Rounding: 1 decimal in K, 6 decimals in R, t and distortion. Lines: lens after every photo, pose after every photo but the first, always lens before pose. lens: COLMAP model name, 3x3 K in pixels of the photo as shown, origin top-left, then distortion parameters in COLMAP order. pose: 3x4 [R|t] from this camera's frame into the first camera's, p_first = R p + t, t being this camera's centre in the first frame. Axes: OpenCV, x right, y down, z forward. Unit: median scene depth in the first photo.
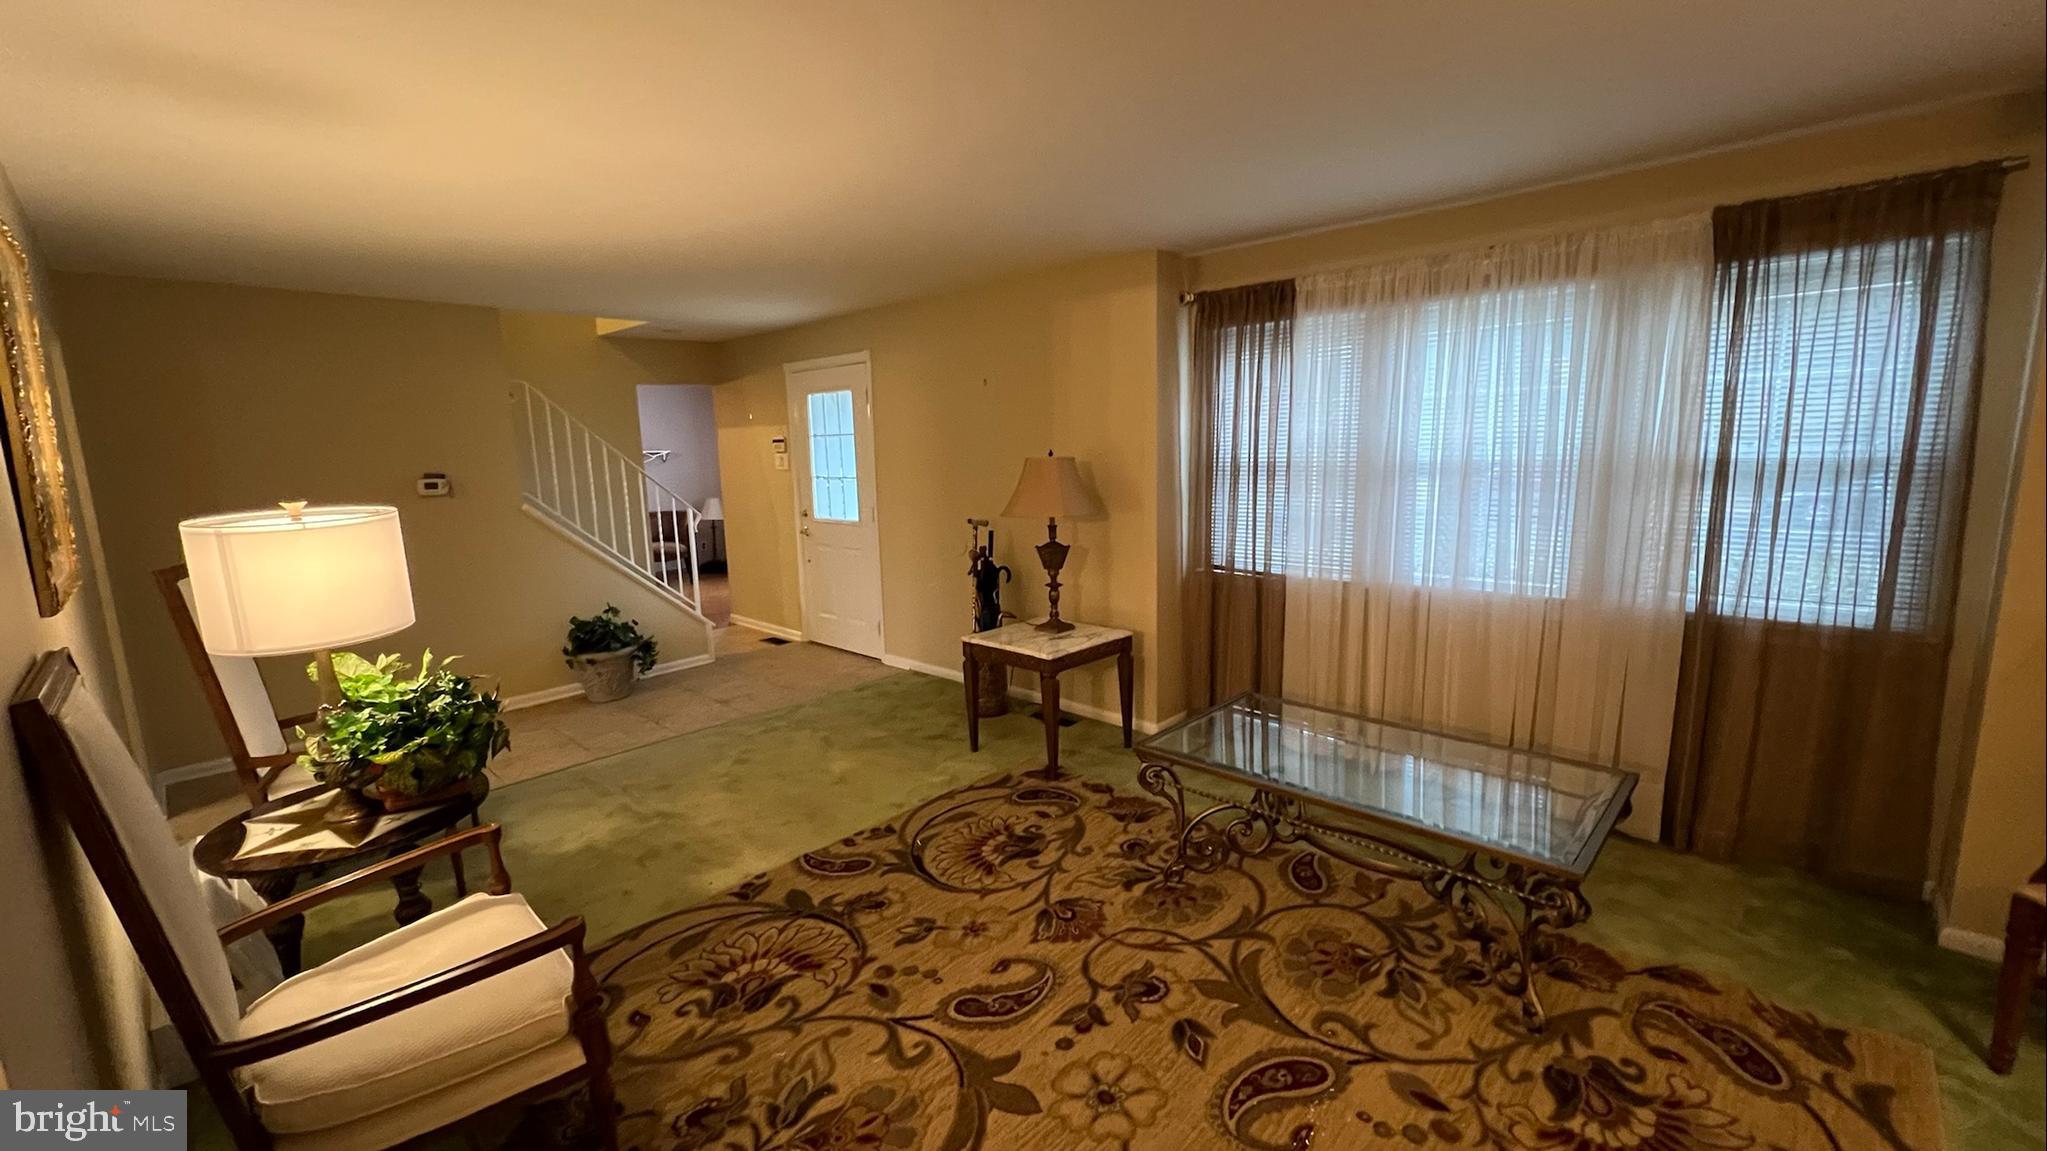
lens RADIAL K [[817.6, 0, 1019.3], [0, 817.6, 577.3], [0, 0, 1]] dist [-0.000926, 0.000297]
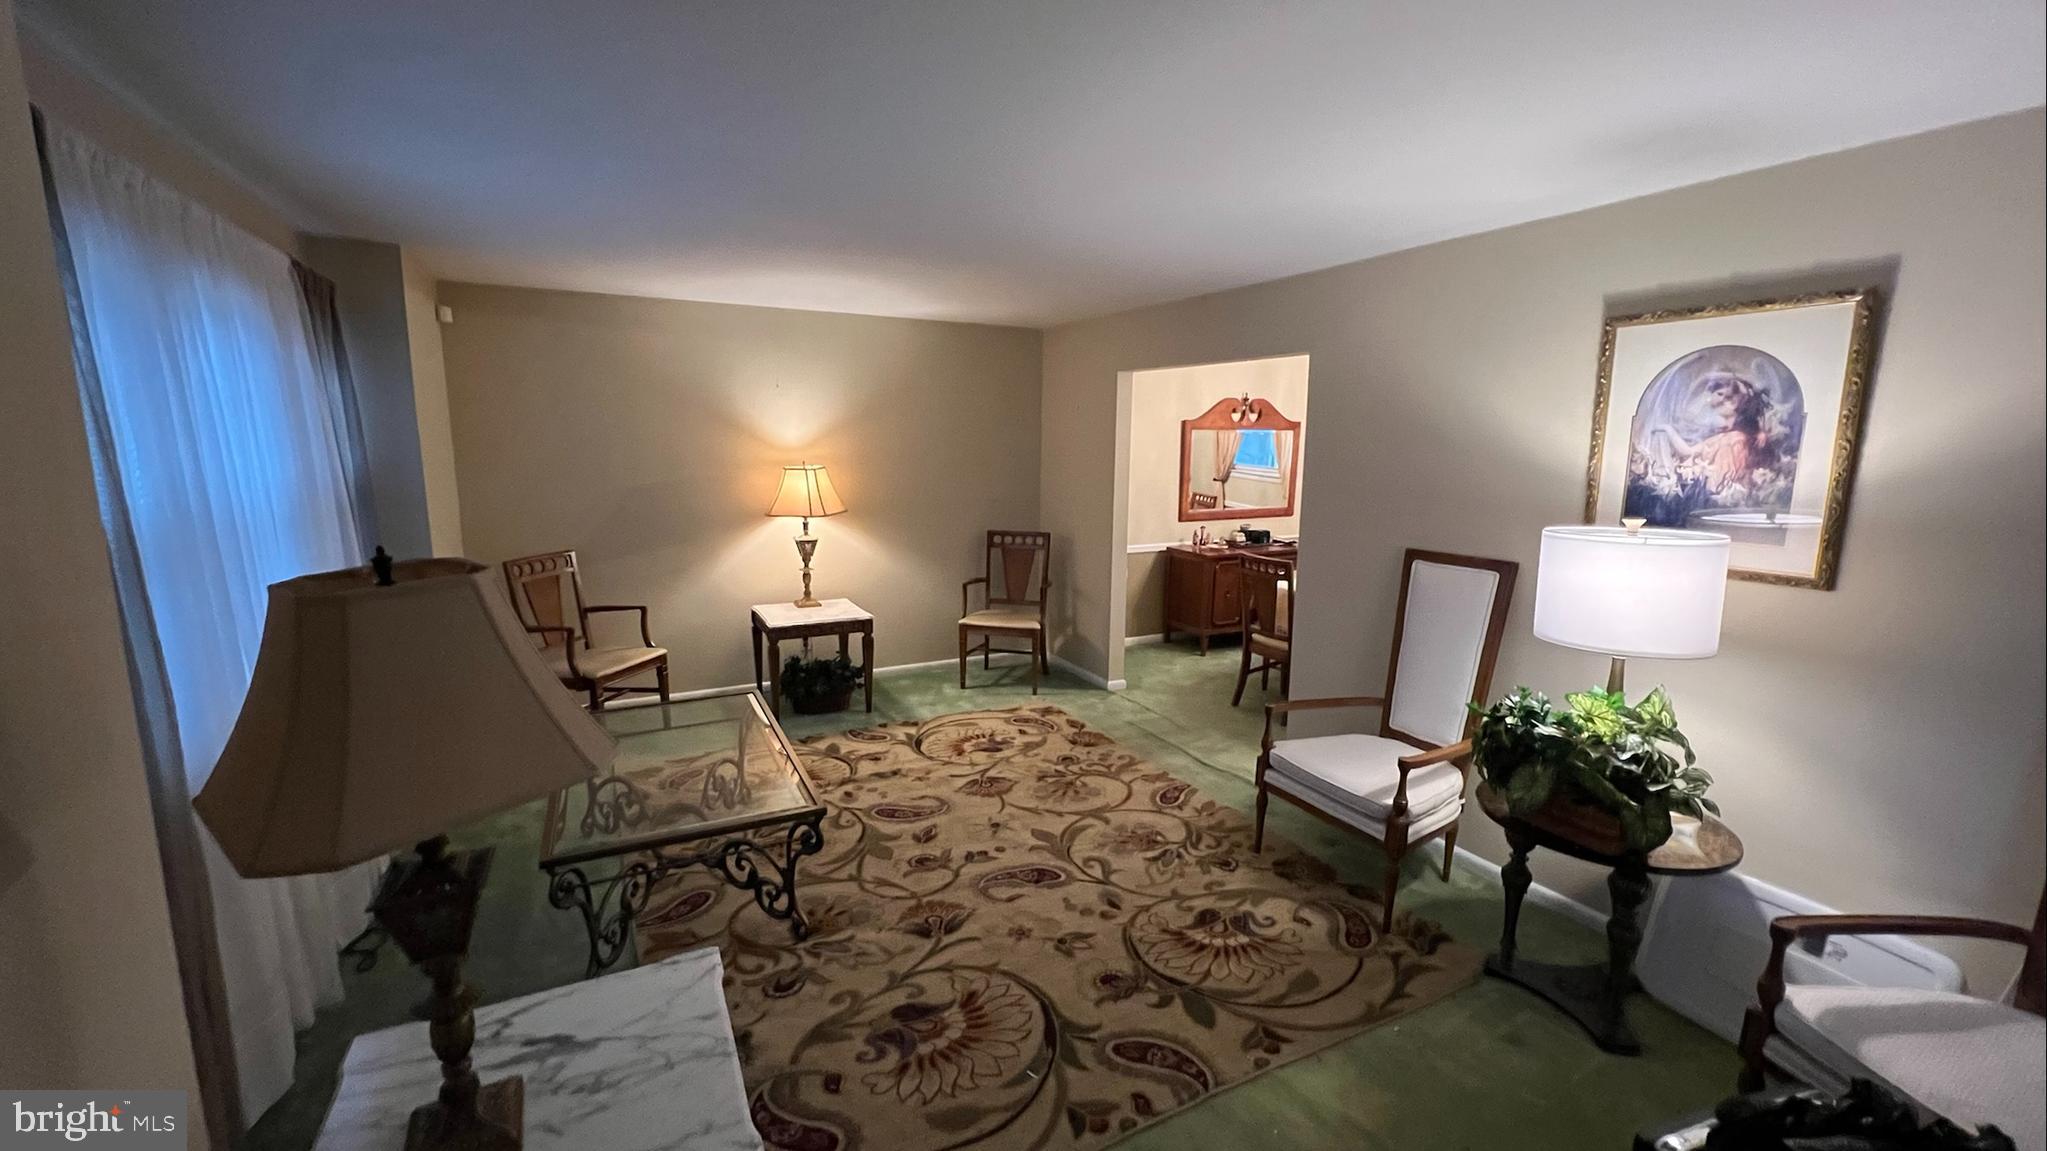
lens RADIAL K [[817.6, 0, 1028.7], [0, 817.6, 576.9], [0, 0, 1]] dist [-0.000926, 0.000297]
pose [[-0.949712, -0.029214, 0.311760, -0.370226], [0.072411, 0.948160, 0.309433, -0.319495], [-0.304638, 0.316447, -0.898364, 1.752963]]
